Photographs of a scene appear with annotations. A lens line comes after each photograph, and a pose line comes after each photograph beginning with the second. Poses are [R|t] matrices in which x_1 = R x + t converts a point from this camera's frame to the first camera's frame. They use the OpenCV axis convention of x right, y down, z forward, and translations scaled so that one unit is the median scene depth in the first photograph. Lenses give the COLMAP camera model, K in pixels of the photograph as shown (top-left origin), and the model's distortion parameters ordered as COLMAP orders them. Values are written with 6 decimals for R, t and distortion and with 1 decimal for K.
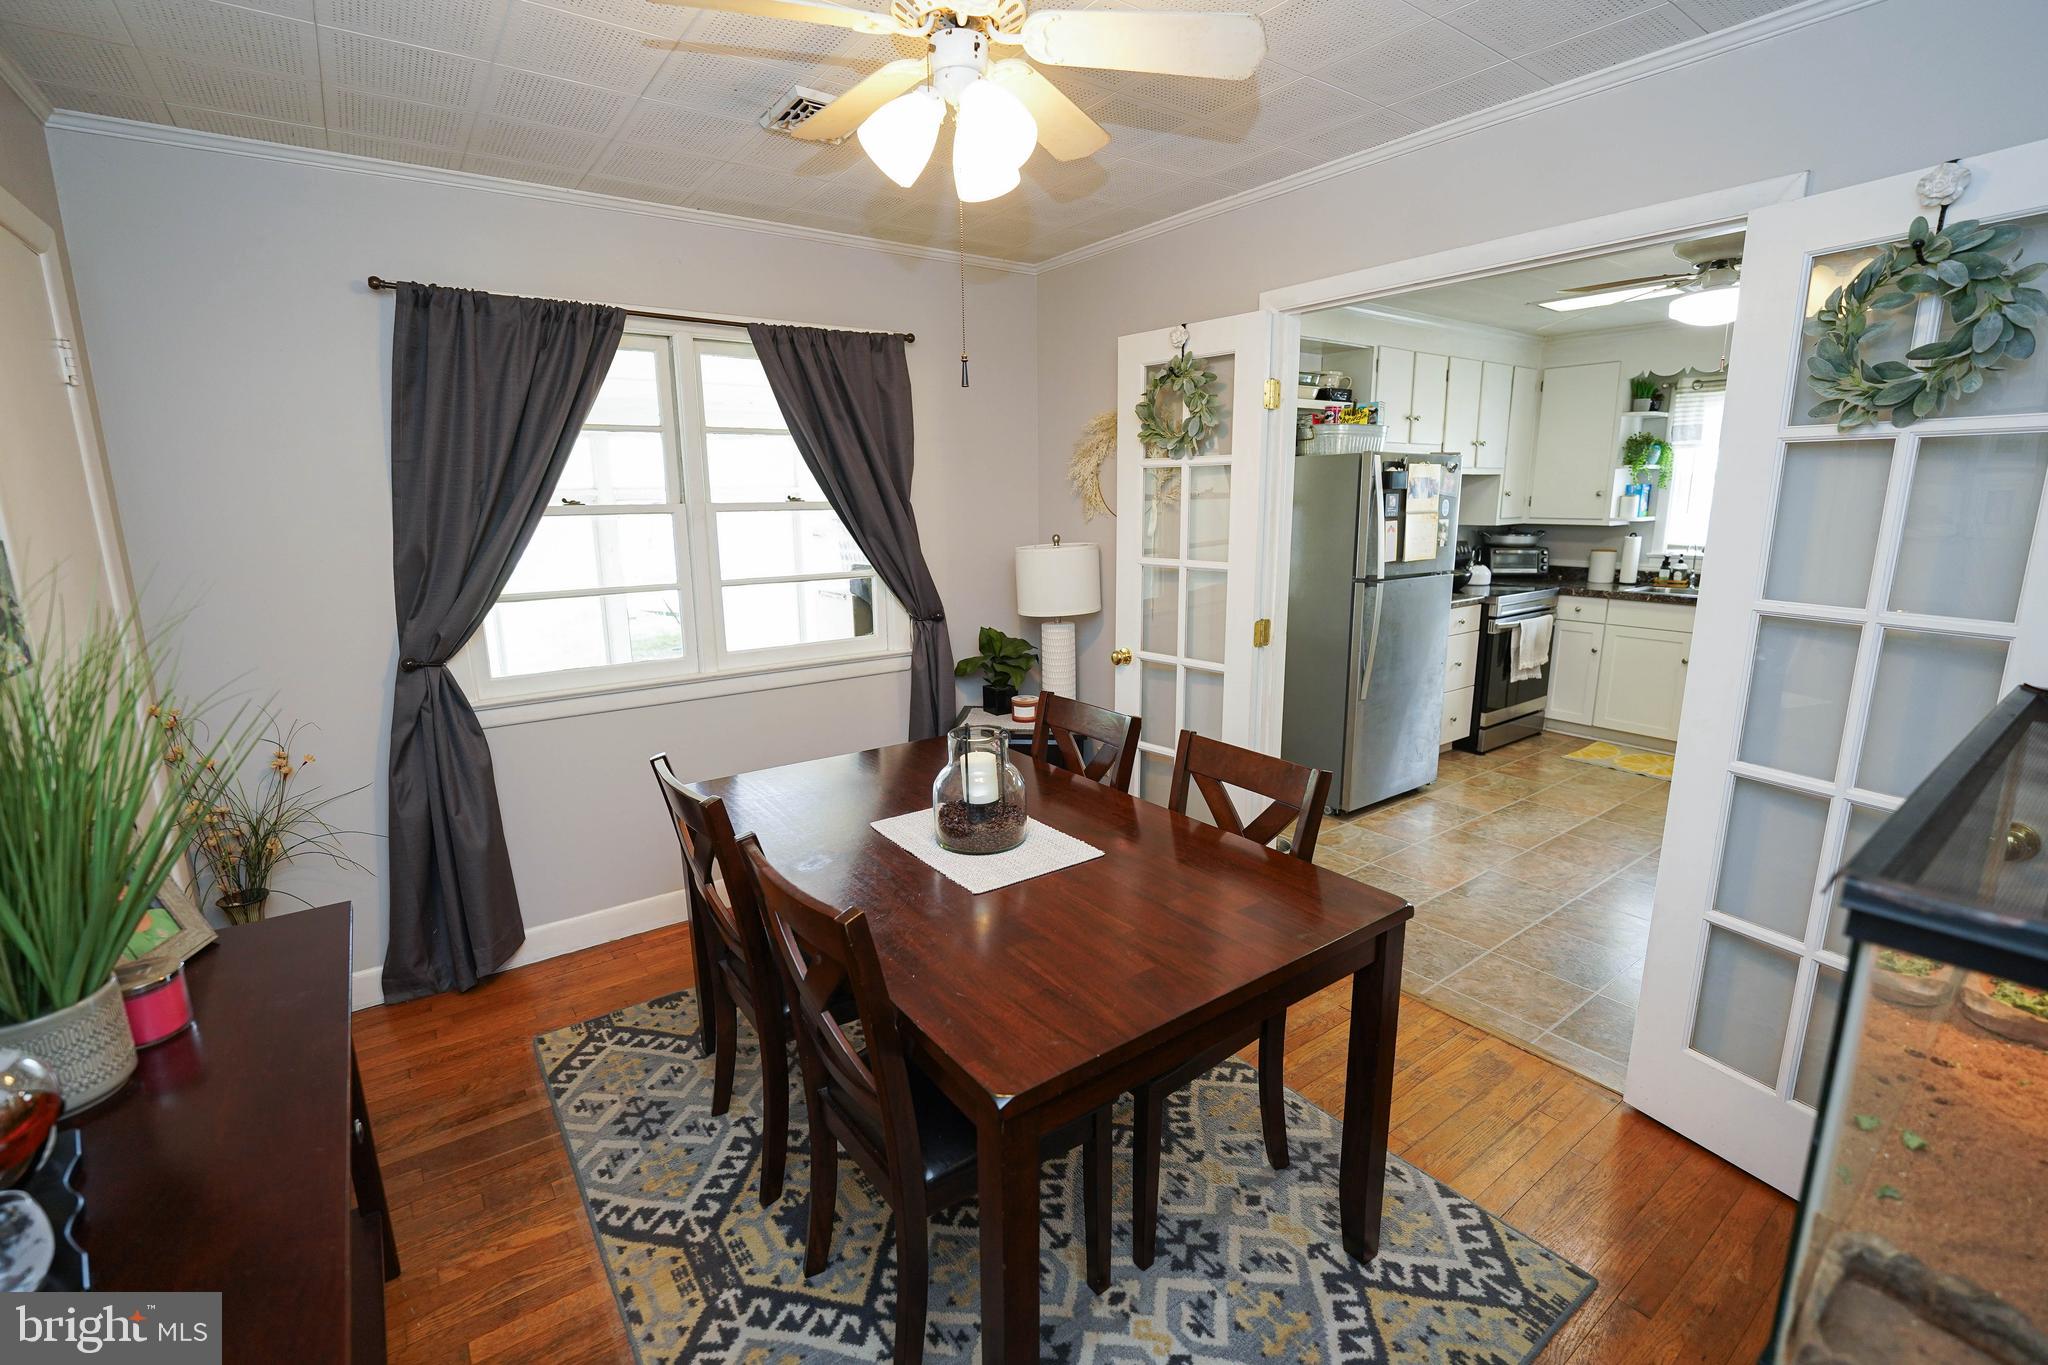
lens RADIAL K [[898.2, 0, 1029.2], [0, 898.2, 683.6], [0, 0, 1]] dist [-0.004489, -0.000322]
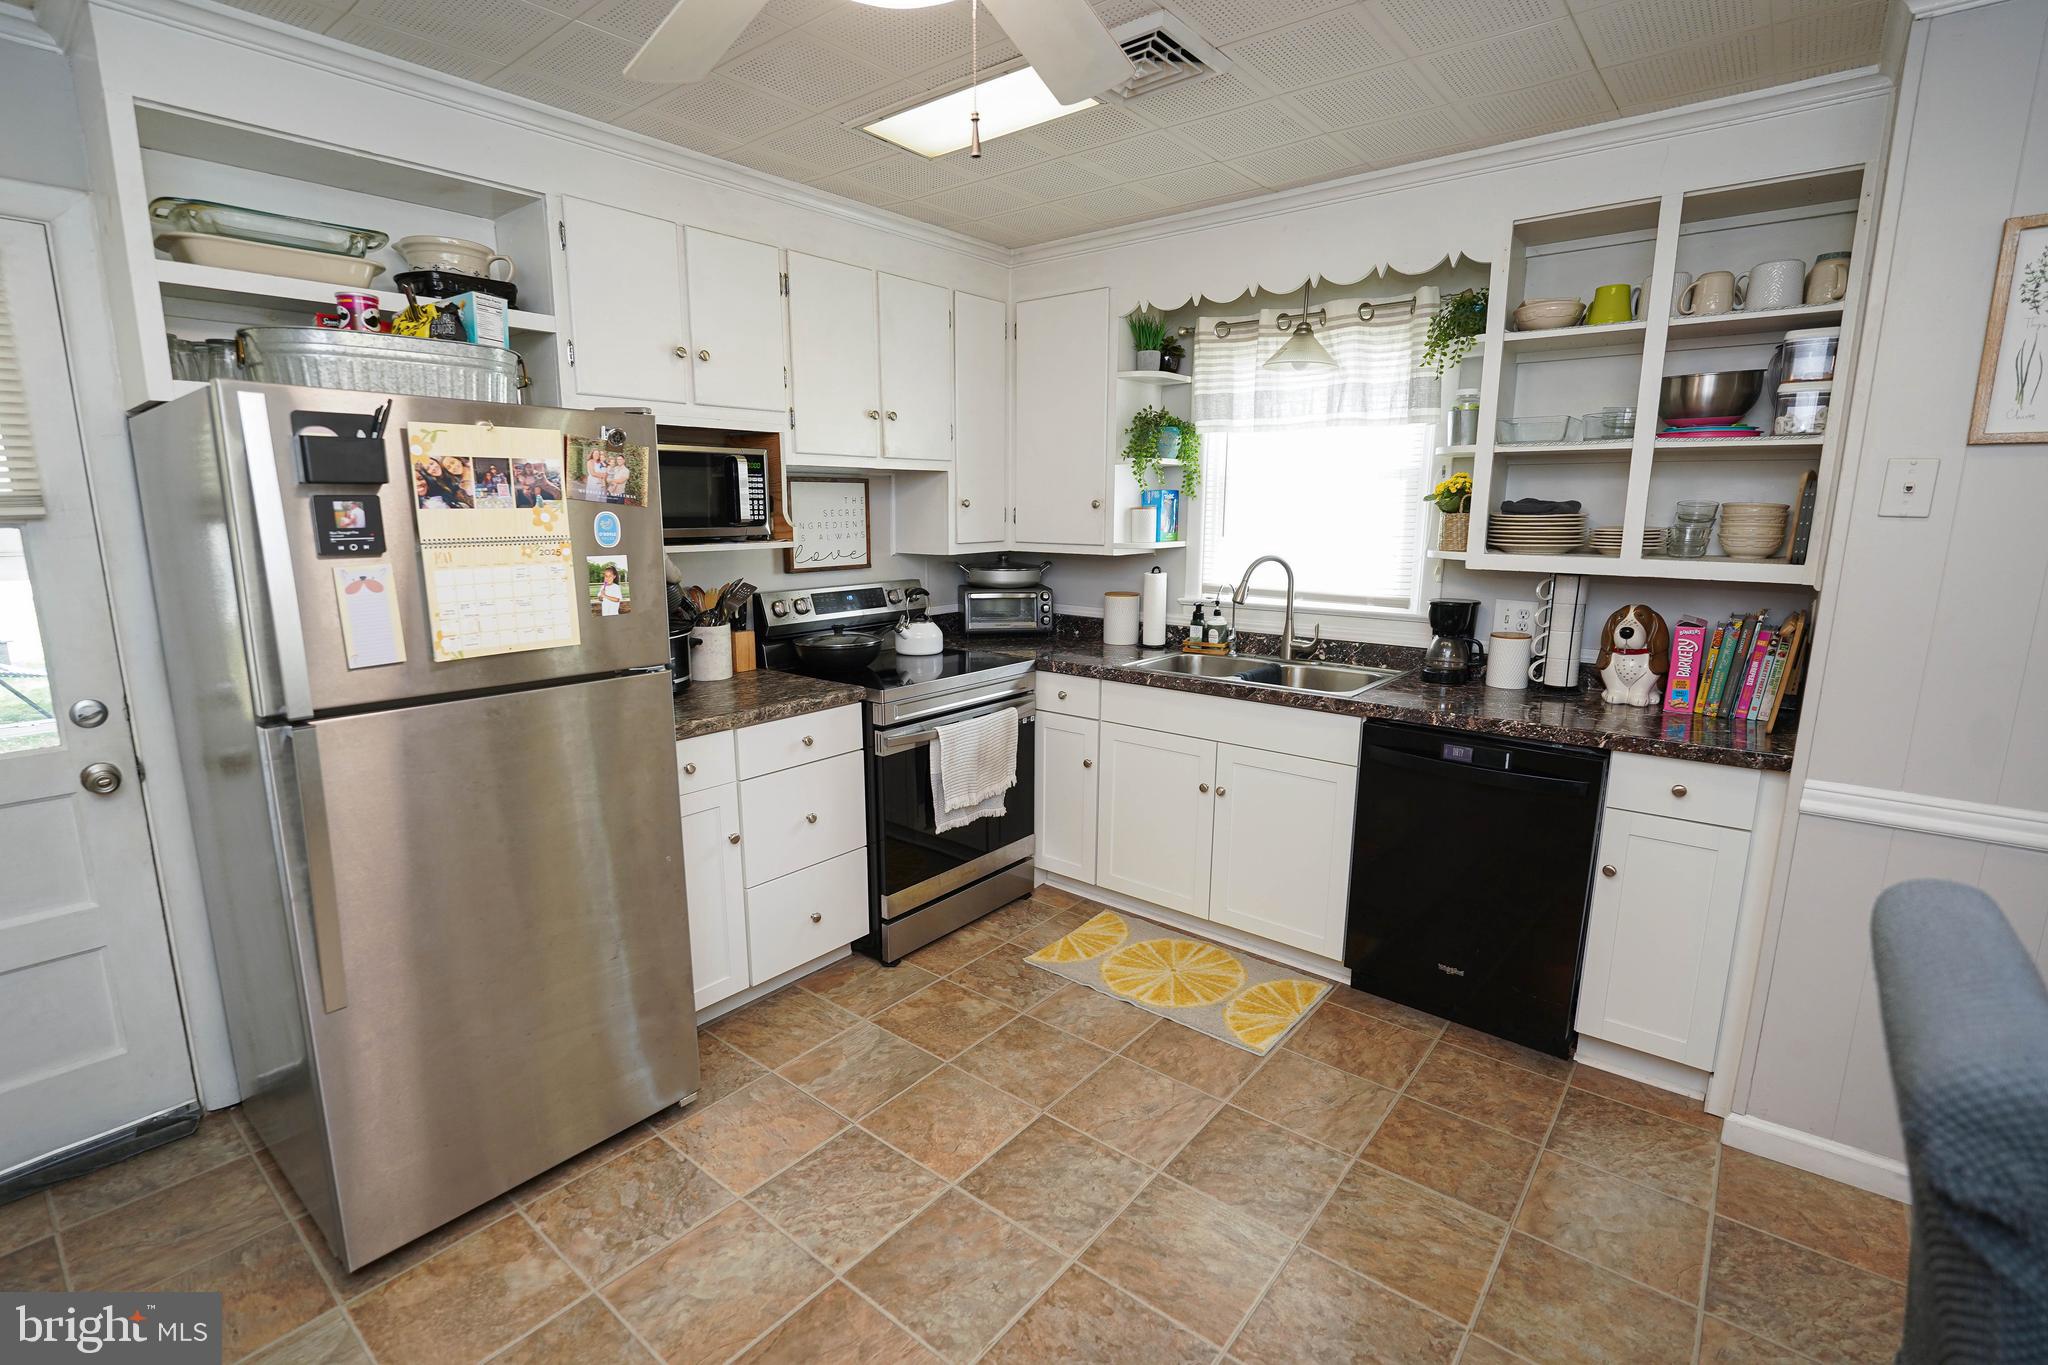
lens RADIAL K [[941.4, 0, 1020.7], [0, 941.4, 681.4], [0, 0, 1]] dist [0.004551, 0.000147]
pose [[0.970208, -0.033339, 0.239967, 0.432575], [0.037837, 0.999184, -0.014159, -0.083874], [-0.239299, 0.022817, 0.970678, 0.393389]]
